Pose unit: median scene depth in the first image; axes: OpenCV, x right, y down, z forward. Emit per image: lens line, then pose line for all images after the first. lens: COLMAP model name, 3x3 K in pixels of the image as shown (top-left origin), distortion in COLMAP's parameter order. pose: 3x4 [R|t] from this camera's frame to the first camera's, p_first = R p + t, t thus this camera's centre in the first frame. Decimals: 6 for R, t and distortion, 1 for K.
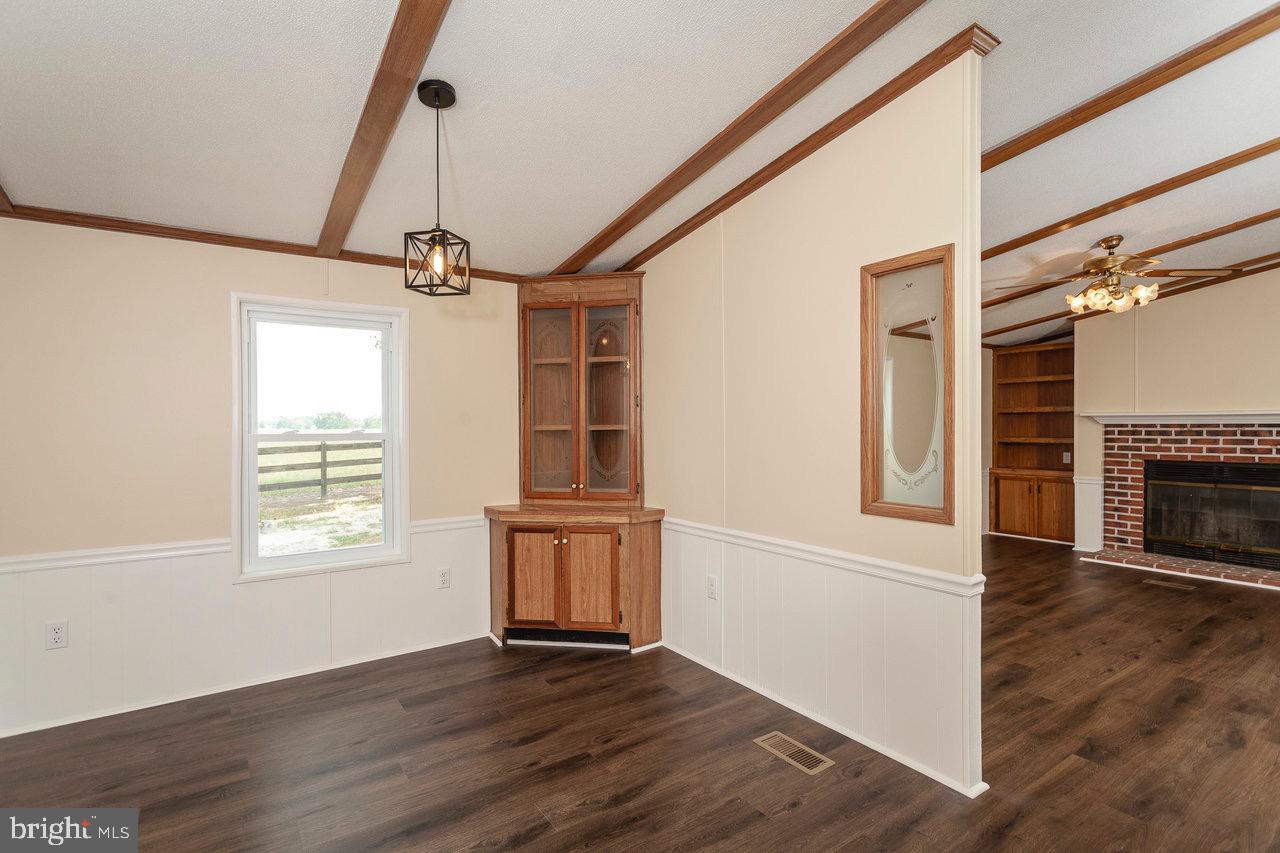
lens RADIAL K [[606.2, 0, 649.5], [0, 606.2, 429.3], [0, 0, 1]] dist [0.002777, 0.000687]
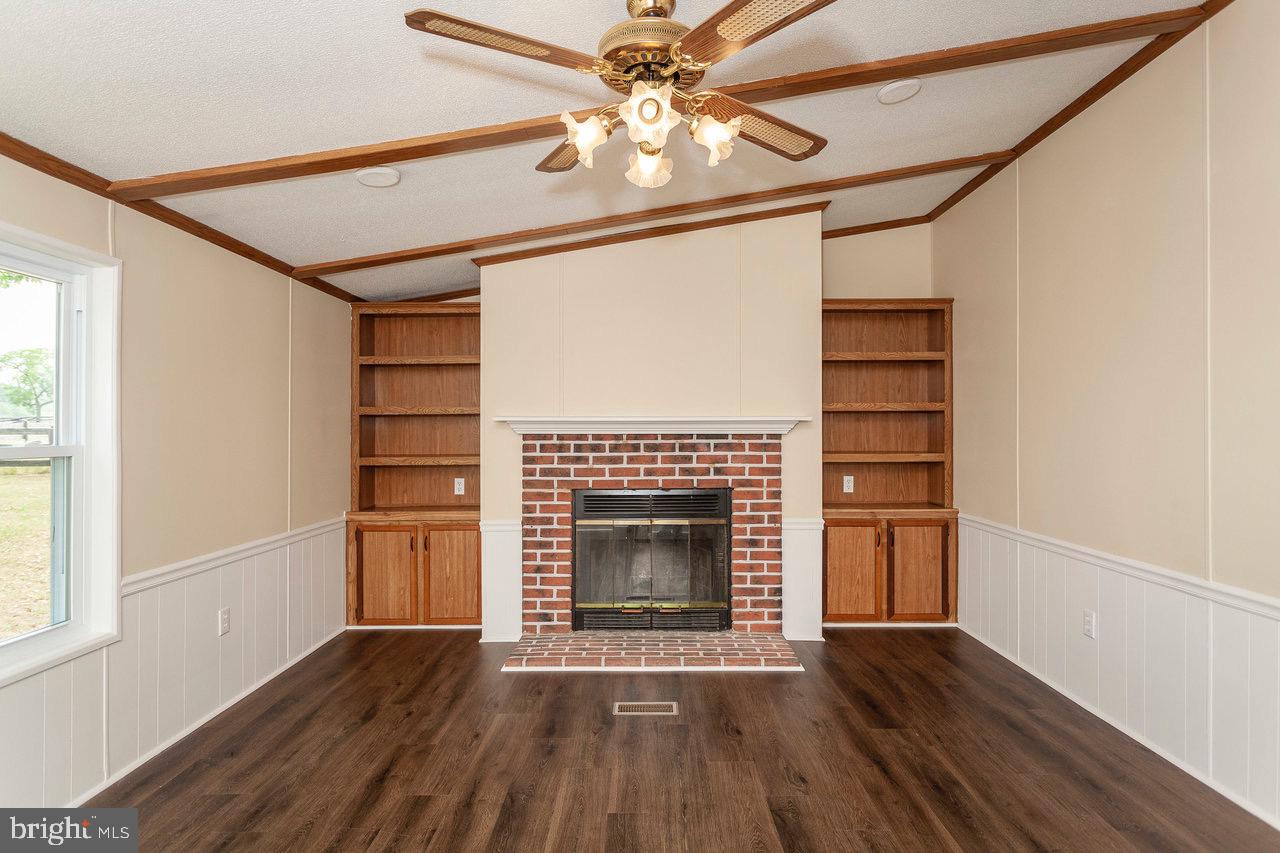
lens RADIAL K [[715.7, 0, 651.7], [0, 715.7, 426.6], [0, 0, 1]] dist [-0.035972, -0.001515]
pose [[0.588997, 0.011697, 0.808050, 0.238349], [0.005199, 0.999820, -0.018262, -0.002522], [-0.808118, 0.014957, 0.588830, 0.470581]]
